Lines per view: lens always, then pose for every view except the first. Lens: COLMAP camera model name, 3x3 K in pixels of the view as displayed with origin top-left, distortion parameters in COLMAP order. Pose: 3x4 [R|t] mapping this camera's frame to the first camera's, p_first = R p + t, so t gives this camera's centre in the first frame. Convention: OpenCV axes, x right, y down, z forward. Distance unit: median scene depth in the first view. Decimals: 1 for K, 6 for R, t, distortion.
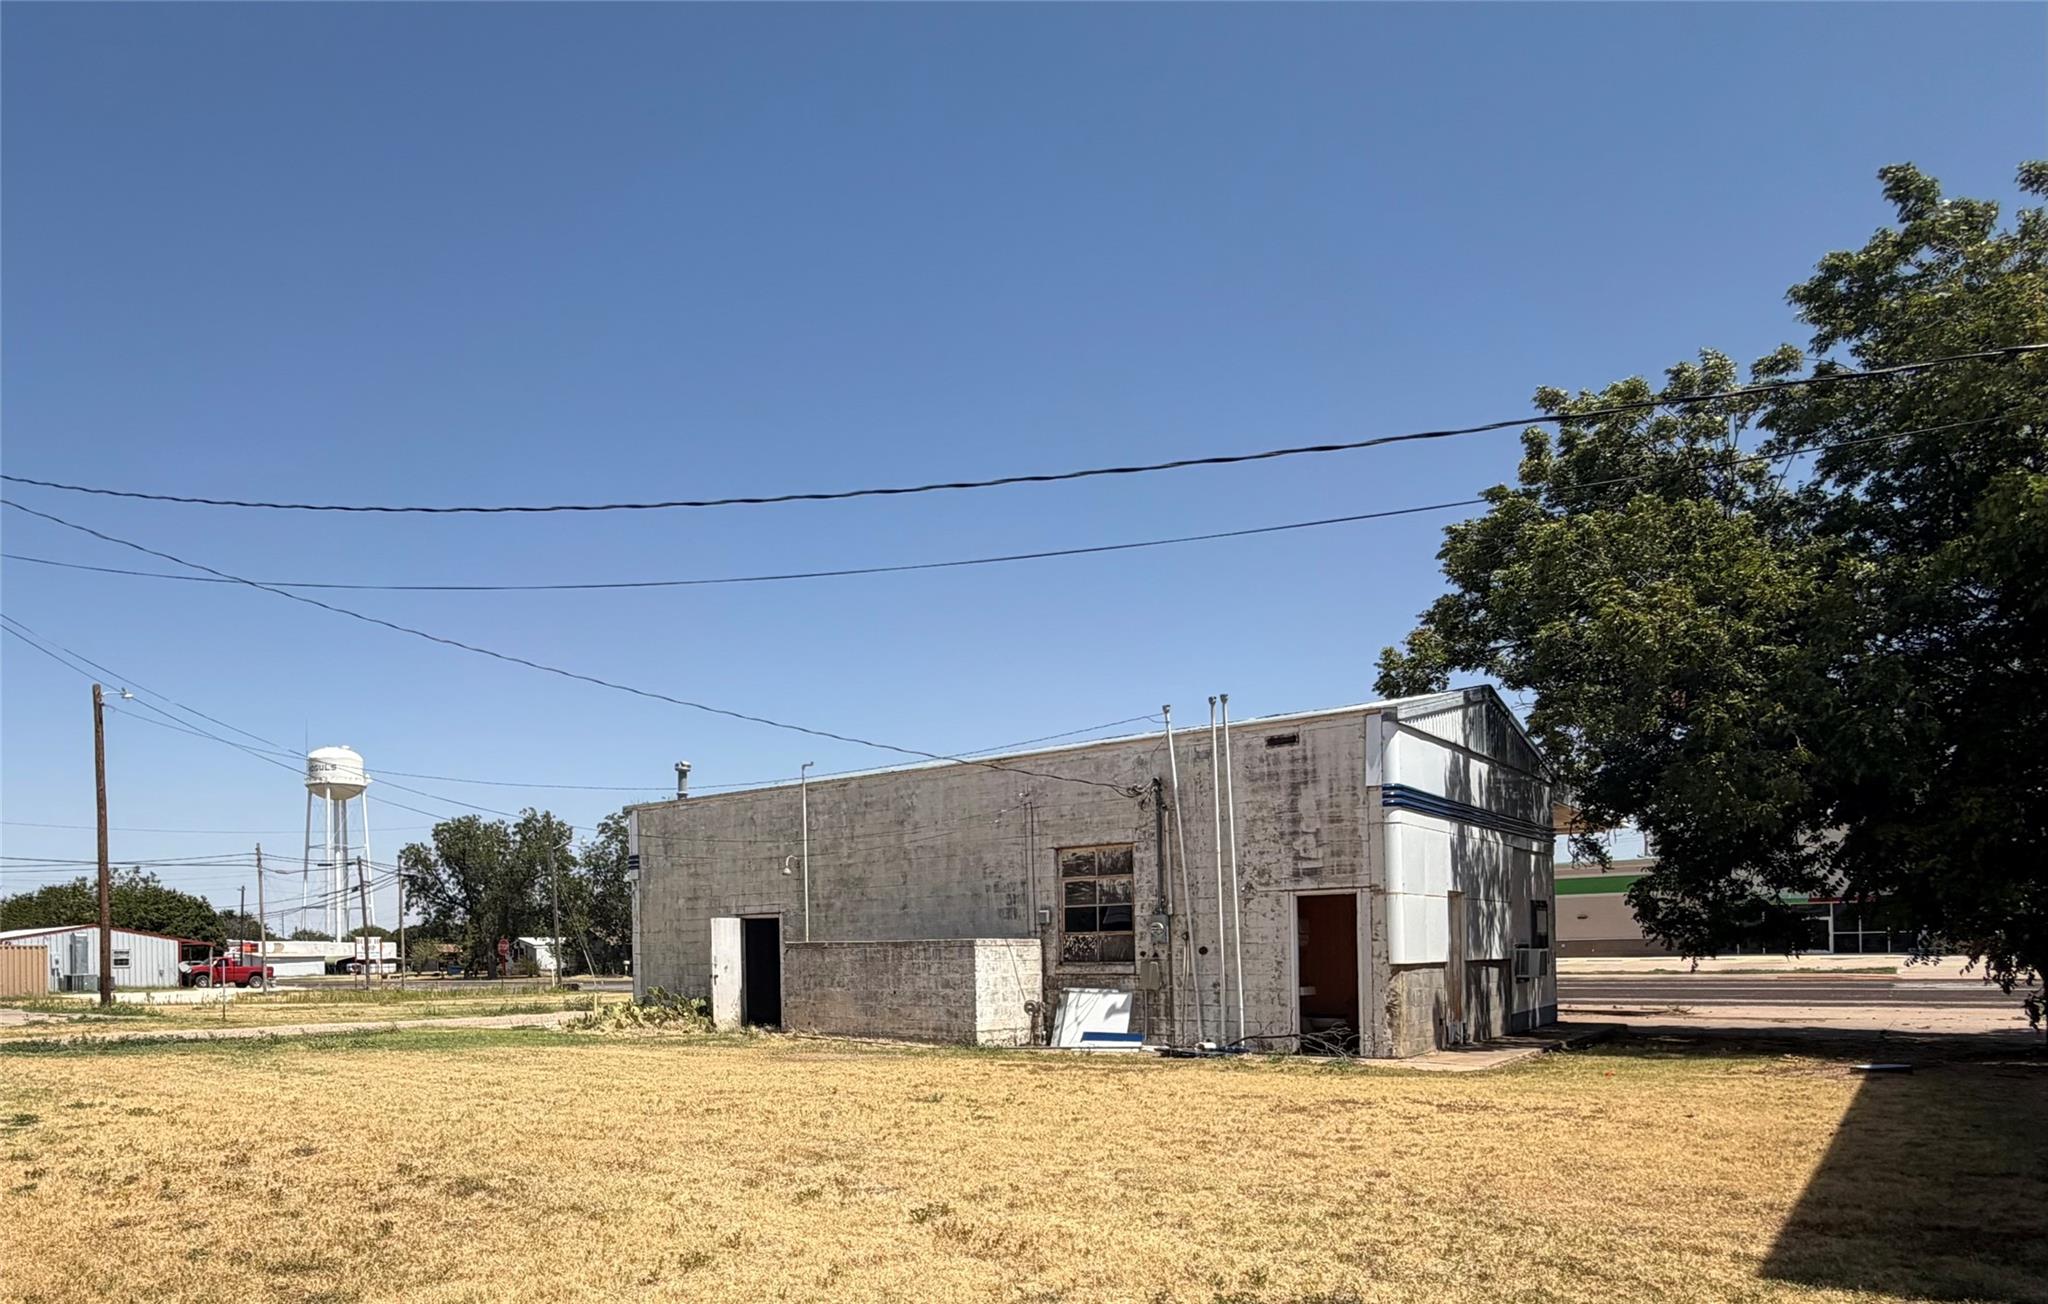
lens RADIAL K [[2530.5, 0, 1024.0], [0, 2530.5, 652.0], [0, 0, 1]] dist [0.000789, 0.040175]
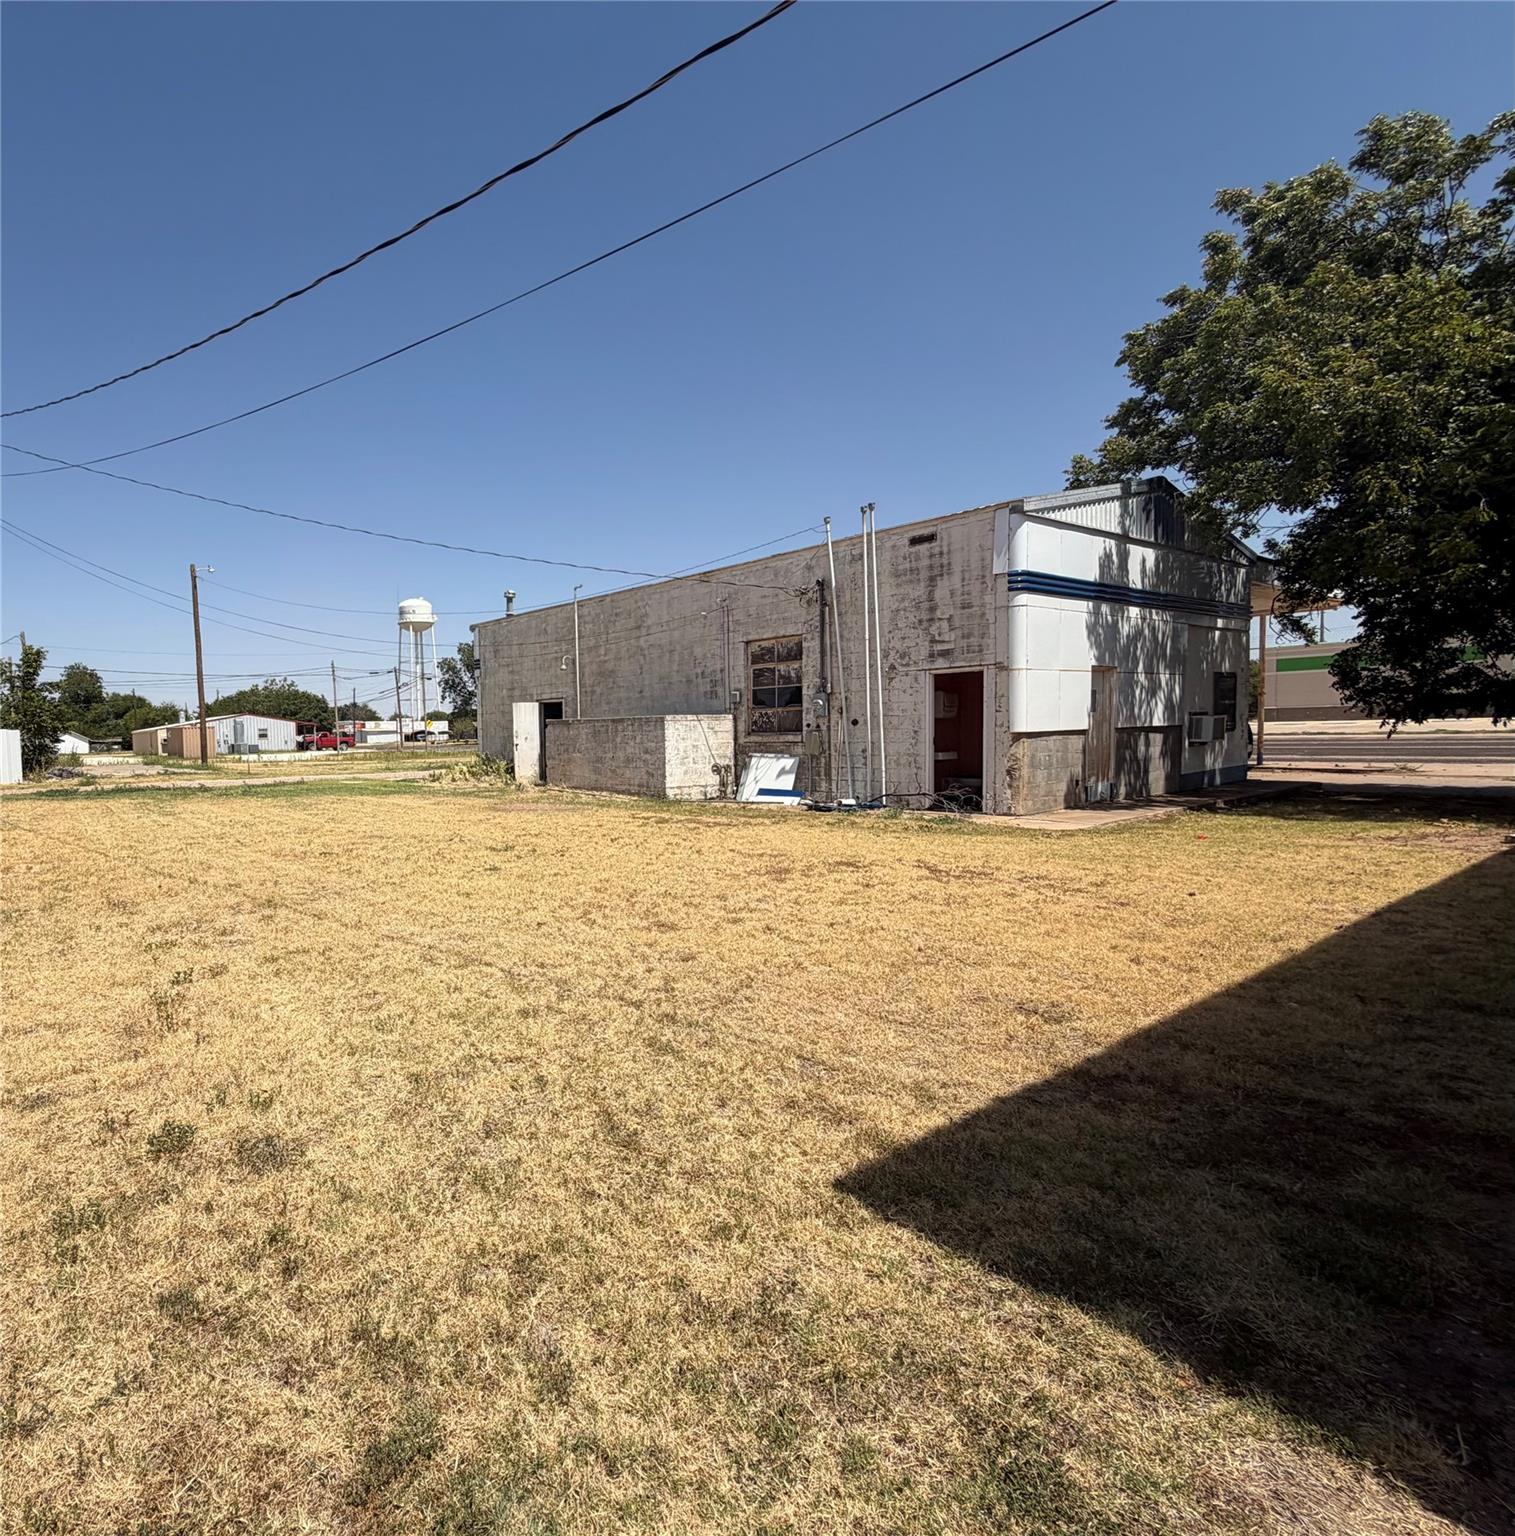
lens RADIAL K [[1178.1, 0, 757.5], [0, 1178.1, 768.0], [0, 0, 1]] dist [-0.001265, 0.004394]
pose [[0.880979, 0.007979, -0.473087, 0.291632], [0.068677, 0.987113, 0.144538, 0.055421], [0.468144, -0.159825, 0.869078, 0.489029]]
